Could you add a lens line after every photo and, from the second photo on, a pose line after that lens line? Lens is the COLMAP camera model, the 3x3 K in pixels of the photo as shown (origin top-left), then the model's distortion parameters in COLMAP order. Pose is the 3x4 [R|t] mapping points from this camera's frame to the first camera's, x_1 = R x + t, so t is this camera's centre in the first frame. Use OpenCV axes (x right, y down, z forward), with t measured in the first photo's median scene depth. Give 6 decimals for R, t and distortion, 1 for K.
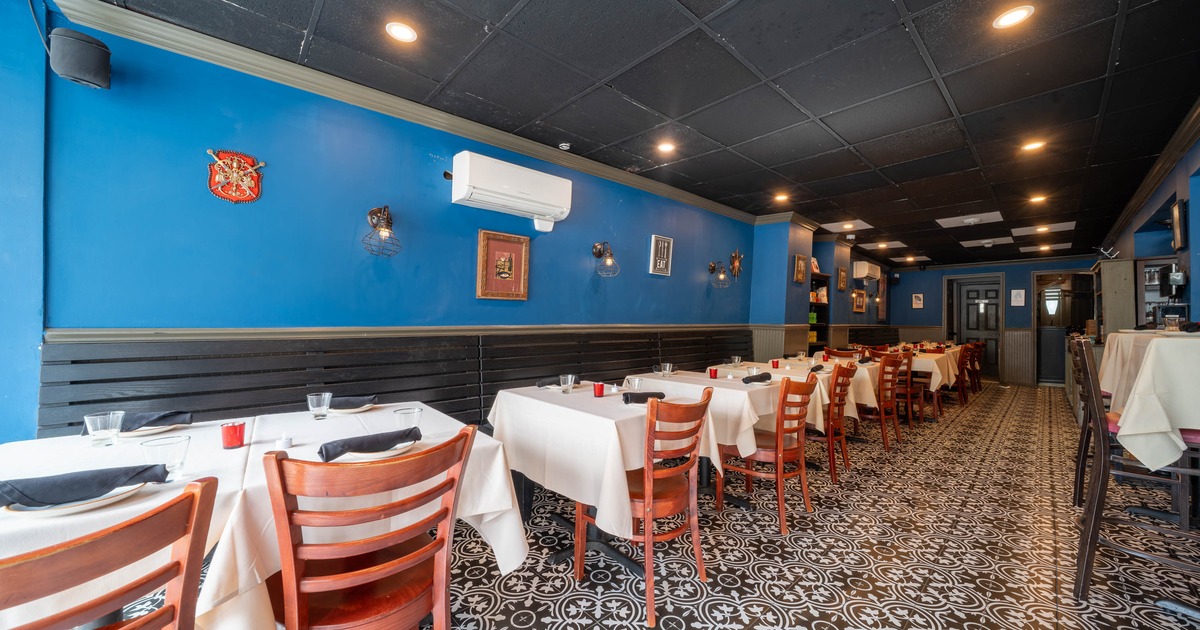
lens RADIAL K [[414.5, 0, 600.0], [0, 414.5, 315.0], [0, 0, 1]] dist [-0.026309, 0.003257]
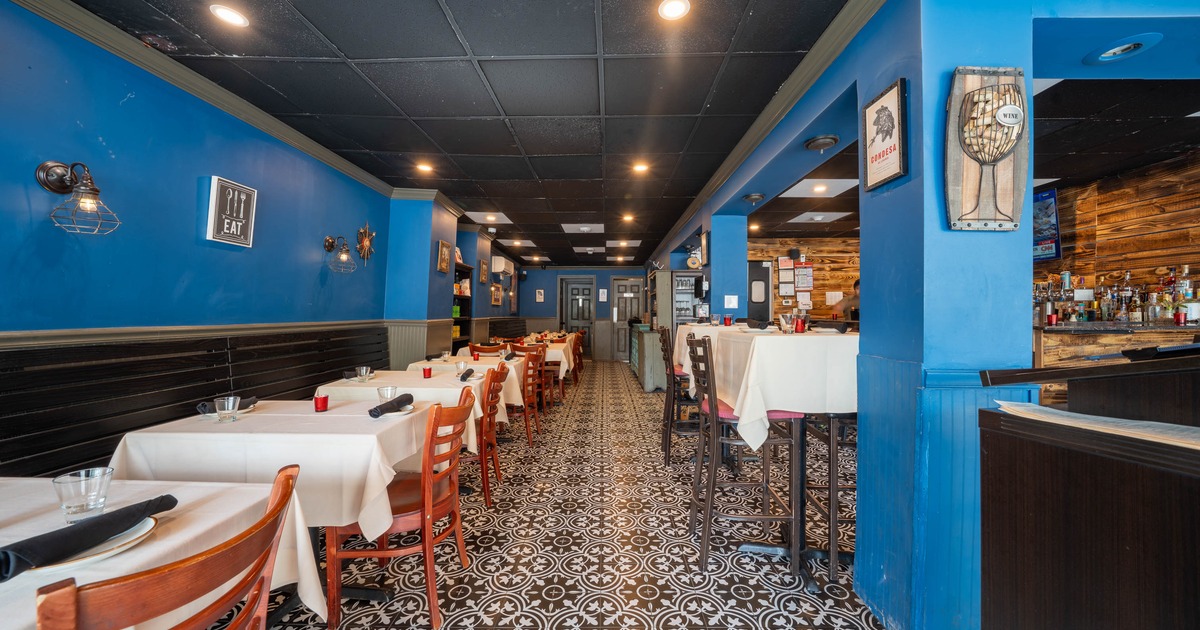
lens RADIAL K [[414.5, 0, 600.0], [0, 414.5, 315.0], [0, 0, 1]] dist [-0.026309, 0.003257]
pose [[0.677848, -0.008320, 0.735155, 0.063092], [-0.008313, 0.999785, 0.018979, -0.006759], [-0.735155, -0.018976, 0.677633, 0.159537]]
